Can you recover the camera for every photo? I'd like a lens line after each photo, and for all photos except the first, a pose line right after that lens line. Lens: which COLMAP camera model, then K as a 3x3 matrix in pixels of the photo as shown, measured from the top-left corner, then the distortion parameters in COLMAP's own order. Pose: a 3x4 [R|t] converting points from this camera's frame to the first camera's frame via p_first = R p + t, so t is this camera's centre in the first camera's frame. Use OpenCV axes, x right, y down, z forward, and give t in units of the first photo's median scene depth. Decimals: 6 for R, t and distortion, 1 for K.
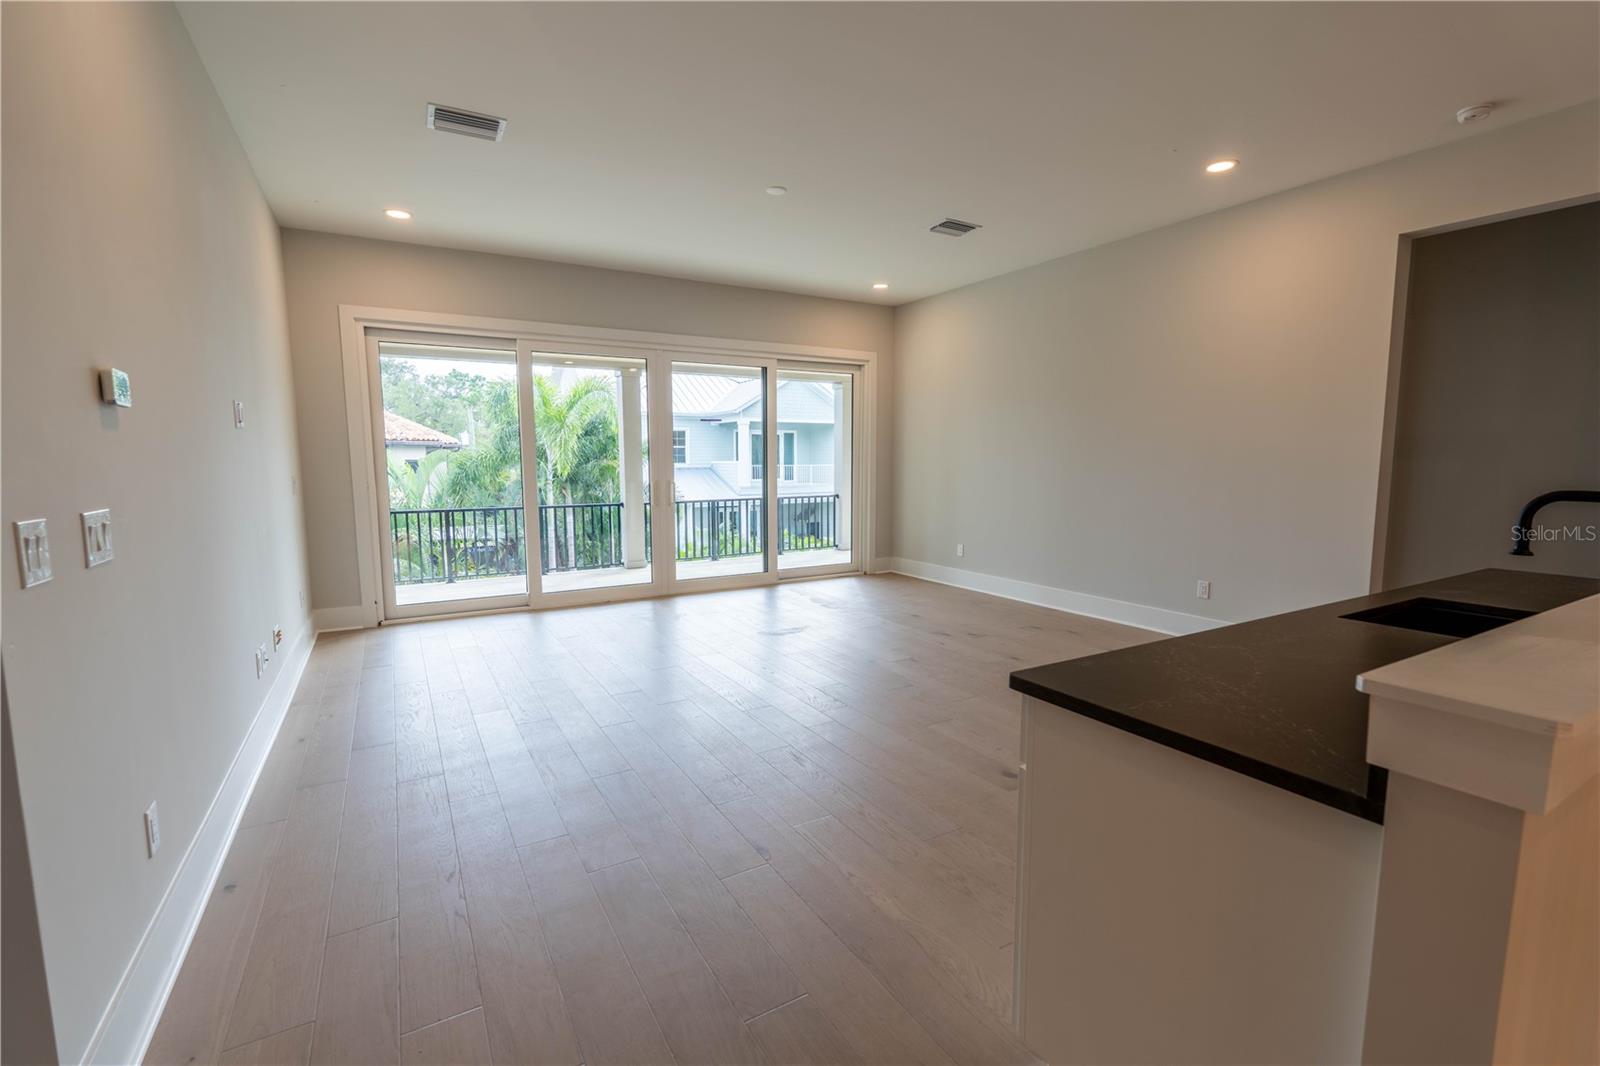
lens RADIAL K [[704.5, 0, 803.0], [0, 704.5, 533.5], [0, 0, 1]] dist [-0.008950, 0.000147]
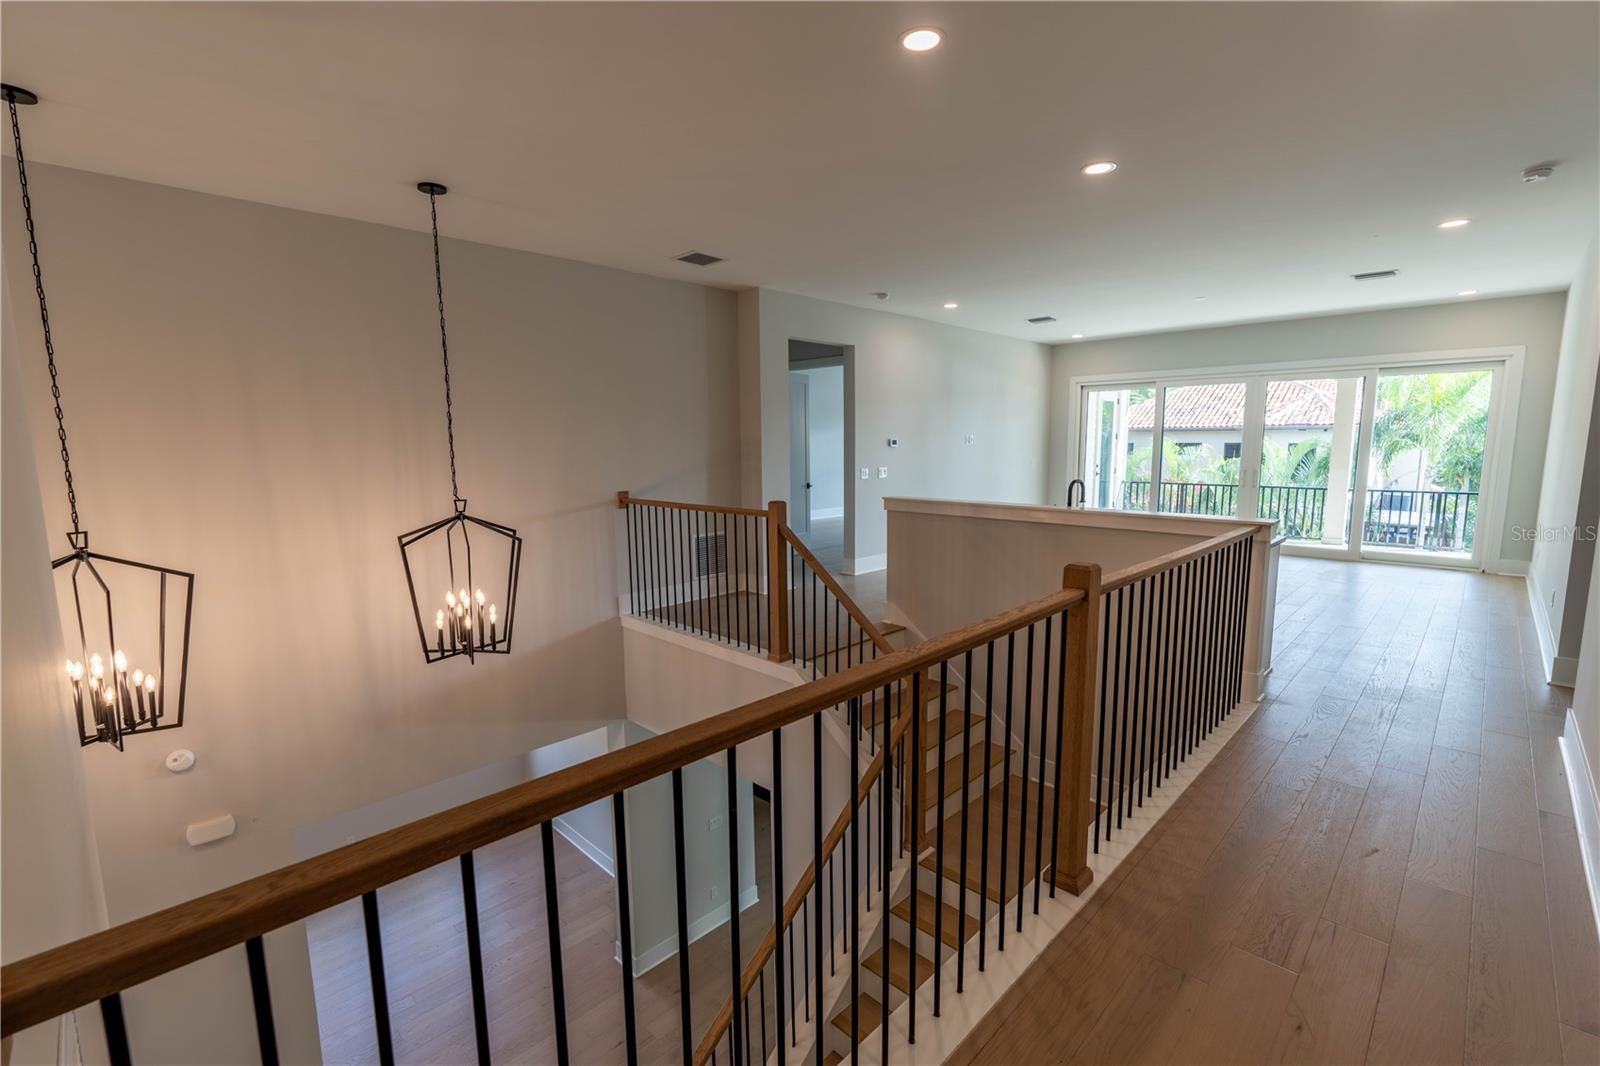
lens RADIAL K [[704.5, 0, 804.1], [0, 704.5, 532.3], [0, 0, 1]] dist [-0.008950, 0.000147]
pose [[0.248595, 0.129287, -0.959940, 0.782643], [-0.090880, 0.989793, 0.109773, -0.019557], [0.964335, 0.059950, 0.257807, -0.171388]]
